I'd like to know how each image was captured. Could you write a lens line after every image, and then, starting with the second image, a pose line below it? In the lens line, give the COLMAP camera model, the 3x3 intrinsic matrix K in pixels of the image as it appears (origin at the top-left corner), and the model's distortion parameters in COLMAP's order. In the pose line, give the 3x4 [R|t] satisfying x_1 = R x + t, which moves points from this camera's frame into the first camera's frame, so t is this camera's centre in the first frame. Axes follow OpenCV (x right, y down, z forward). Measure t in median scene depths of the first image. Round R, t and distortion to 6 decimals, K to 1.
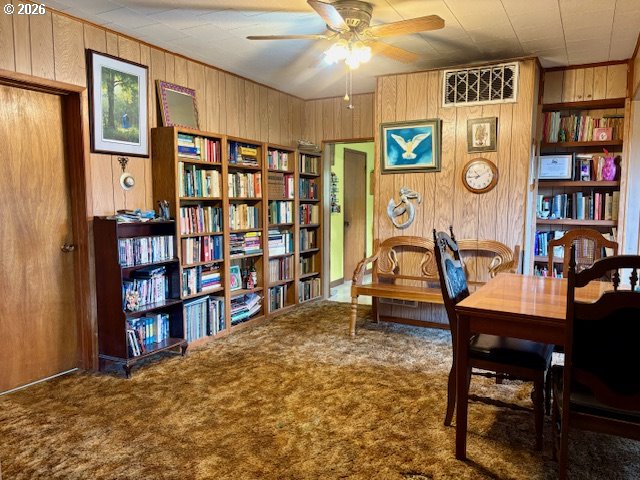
lens RADIAL K [[490.4, 0, 320.0], [0, 490.4, 242.6], [0, 0, 1]] dist [0.049690, -0.052755]
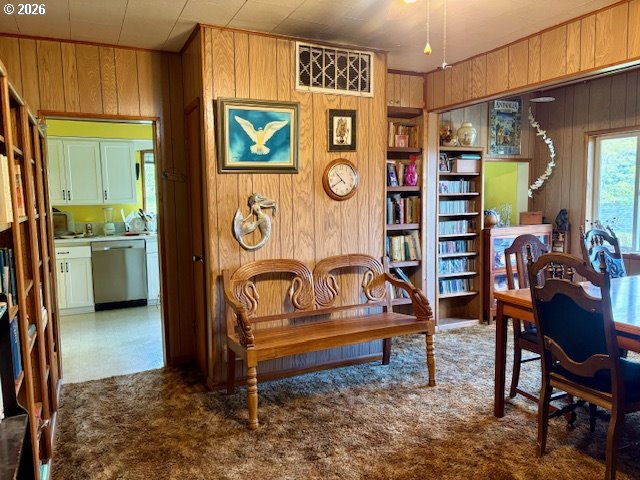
lens RADIAL K [[490.4, 0, 323.8], [0, 490.4, 240.5], [0, 0, 1]] dist [0.049690, -0.052755]
pose [[0.571924, -0.088386, 0.815531, -0.378192], [0.090928, 0.994882, 0.044057, -0.070460], [-0.815251, 0.048957, 0.577034, 0.537595]]
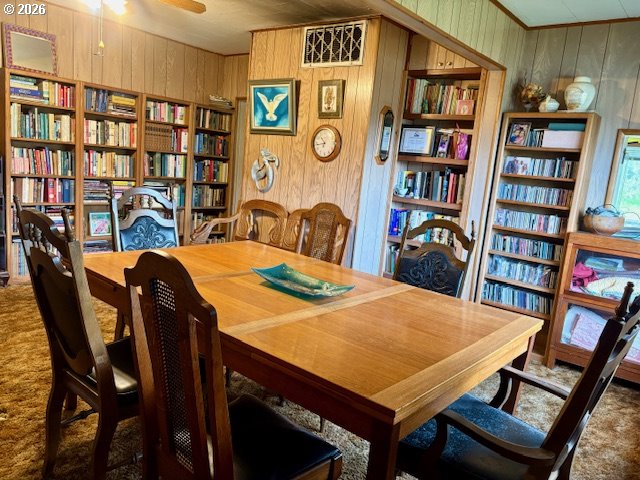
lens RADIAL K [[490.4, 0, 314.9], [0, 490.4, 240.9], [0, 0, 1]] dist [0.049690, -0.052755]
pose [[0.977860, 0.116517, -0.173819, 0.480209], [-0.105373, 0.991819, 0.072047, -0.014925], [0.180792, -0.052136, 0.982139, 0.060195]]
